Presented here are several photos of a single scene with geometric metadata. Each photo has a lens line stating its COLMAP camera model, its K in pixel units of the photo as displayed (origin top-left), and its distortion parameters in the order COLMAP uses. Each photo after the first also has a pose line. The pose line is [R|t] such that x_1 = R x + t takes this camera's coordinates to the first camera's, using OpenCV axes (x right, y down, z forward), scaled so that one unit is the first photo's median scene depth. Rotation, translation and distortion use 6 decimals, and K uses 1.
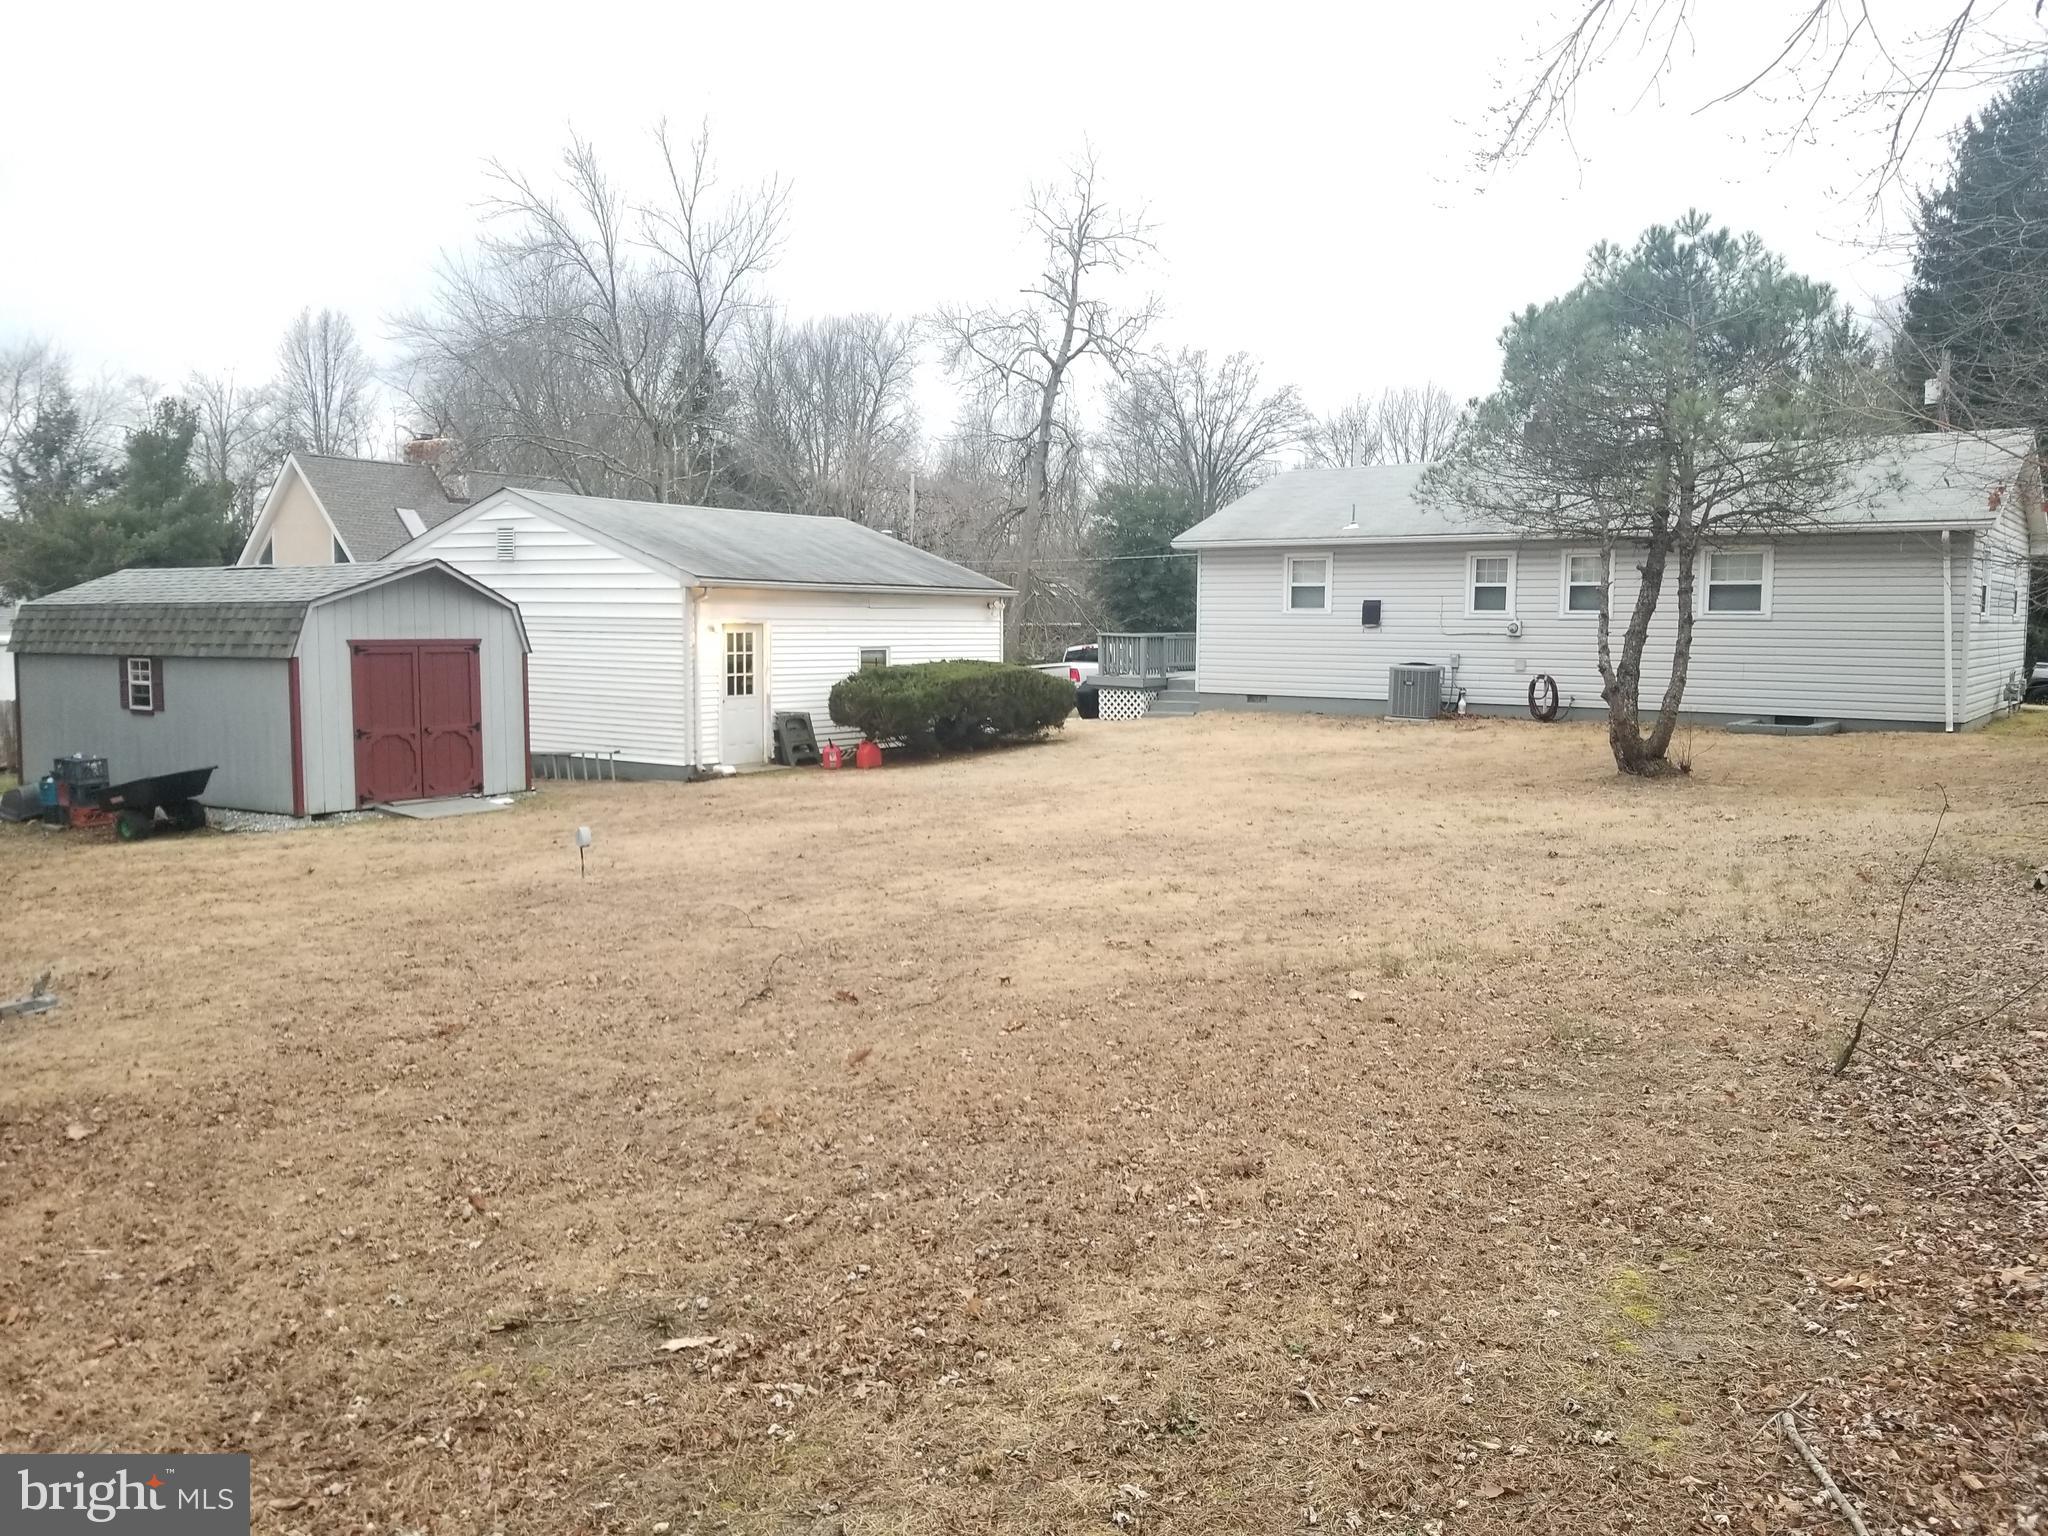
lens RADIAL K [[1586.6, 0, 1028.2], [0, 1586.6, 765.7], [0, 0, 1]] dist [0.076341, -0.130394]
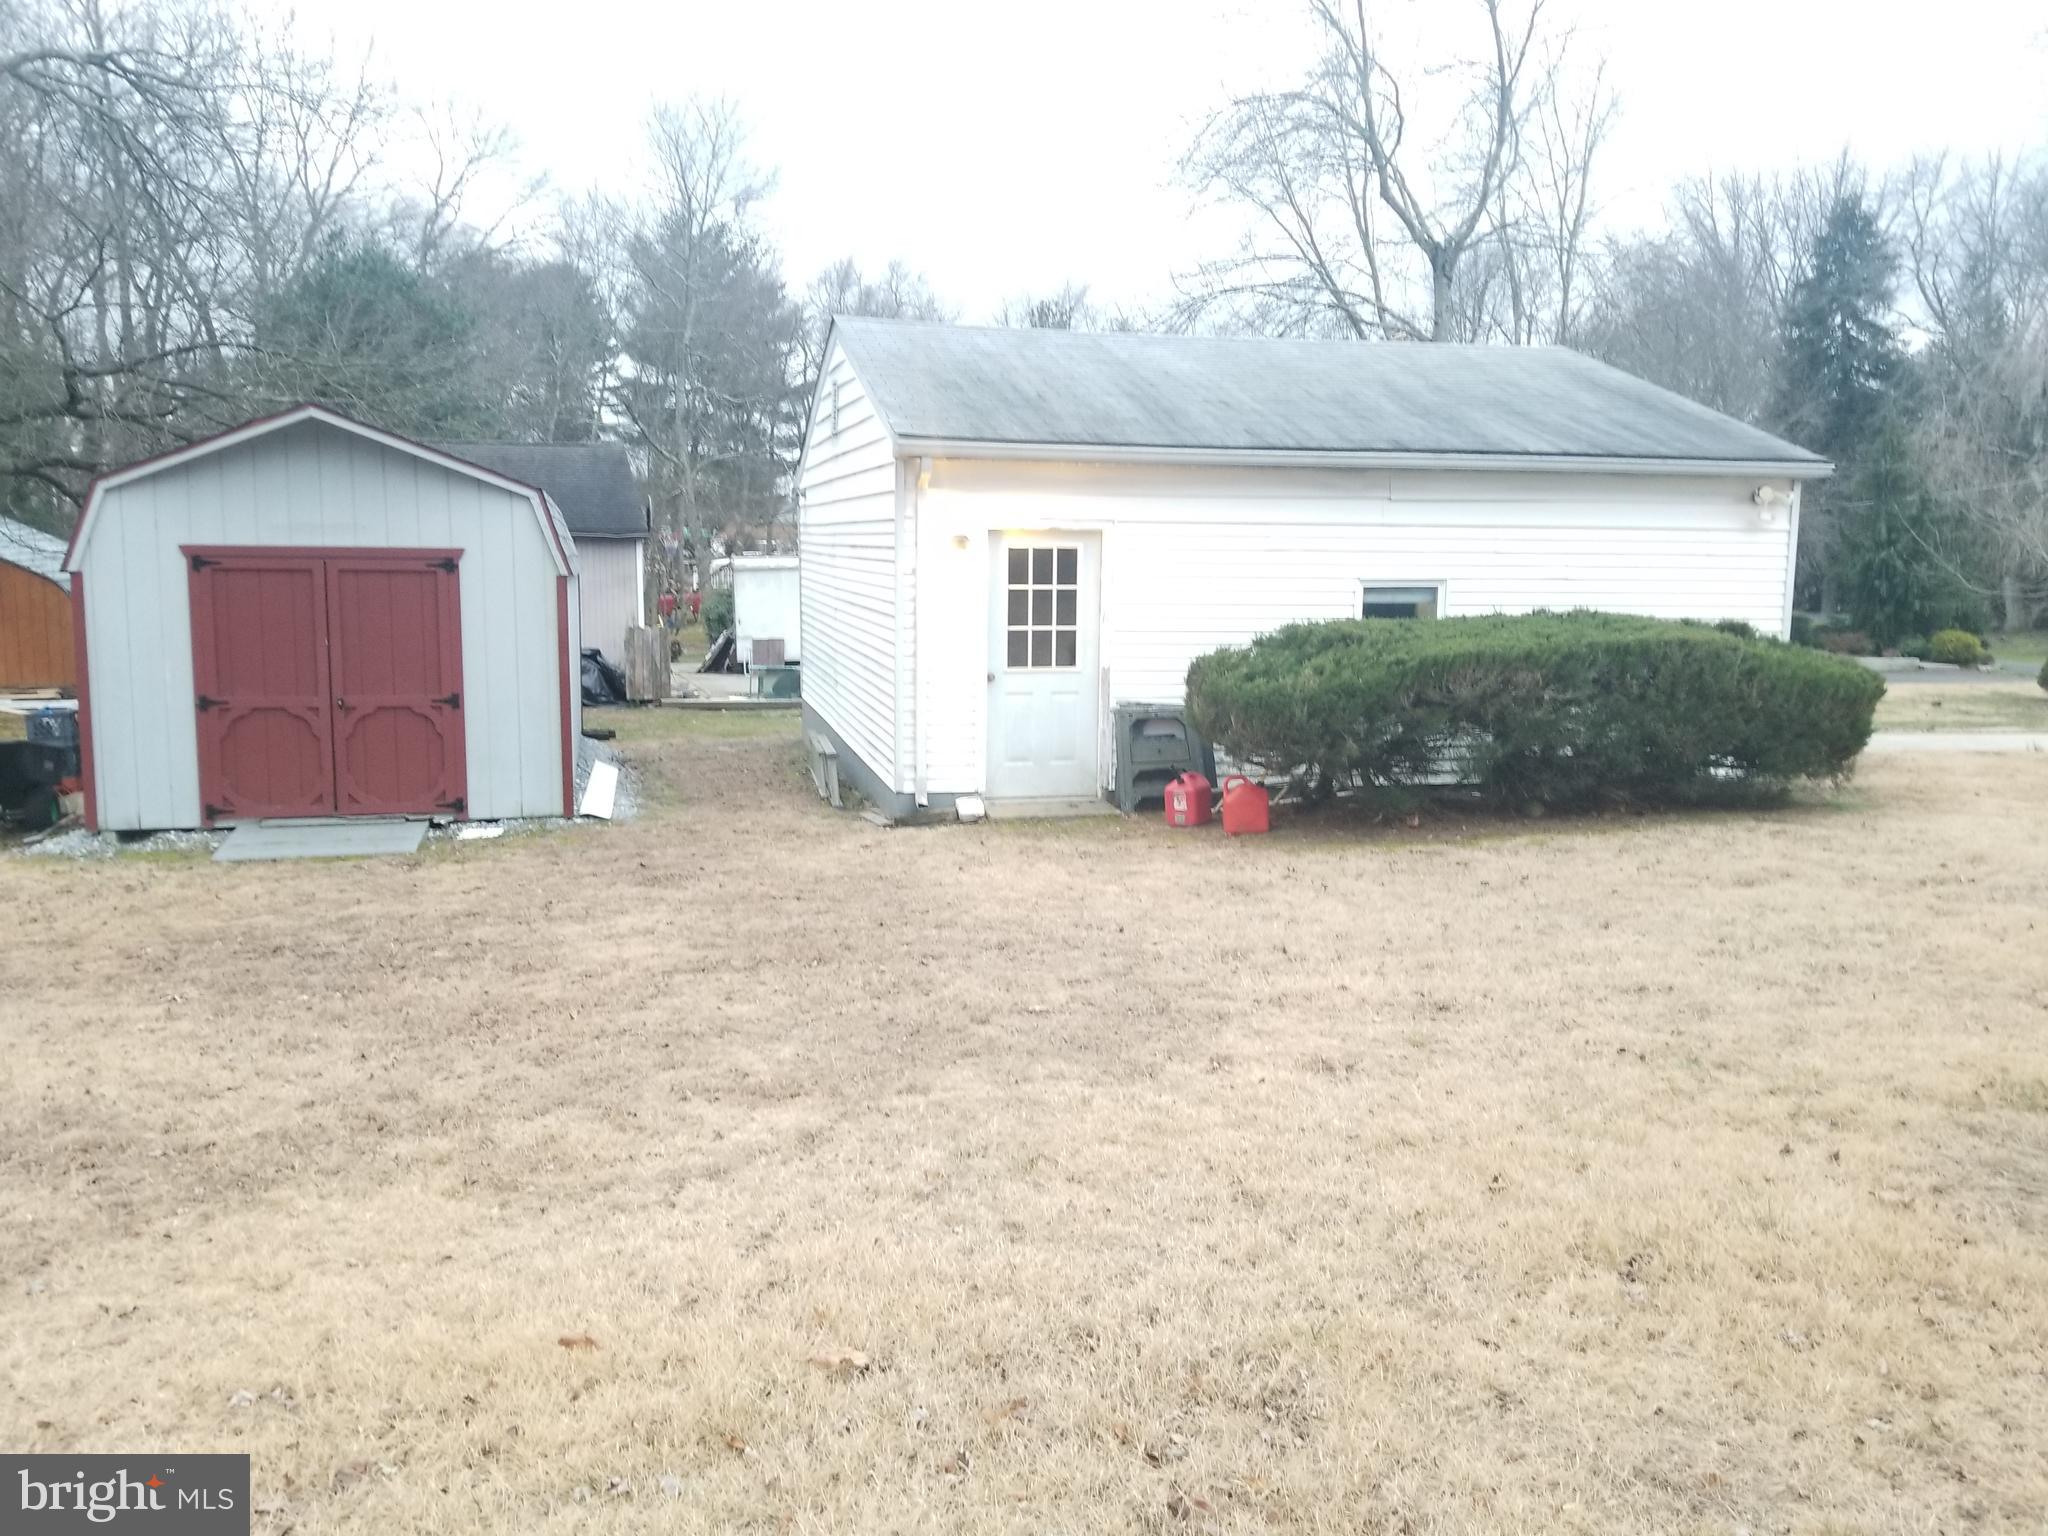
lens RADIAL K [[1586.6, 0, 1022.4], [0, 1586.6, 774.2], [0, 0, 1]] dist [0.076341, -0.130394]
pose [[0.735489, 0.097213, -0.670527, 0.170852], [-0.069377, 0.995257, 0.068195, -0.044743], [0.673976, -0.003637, 0.738745, 0.612505]]
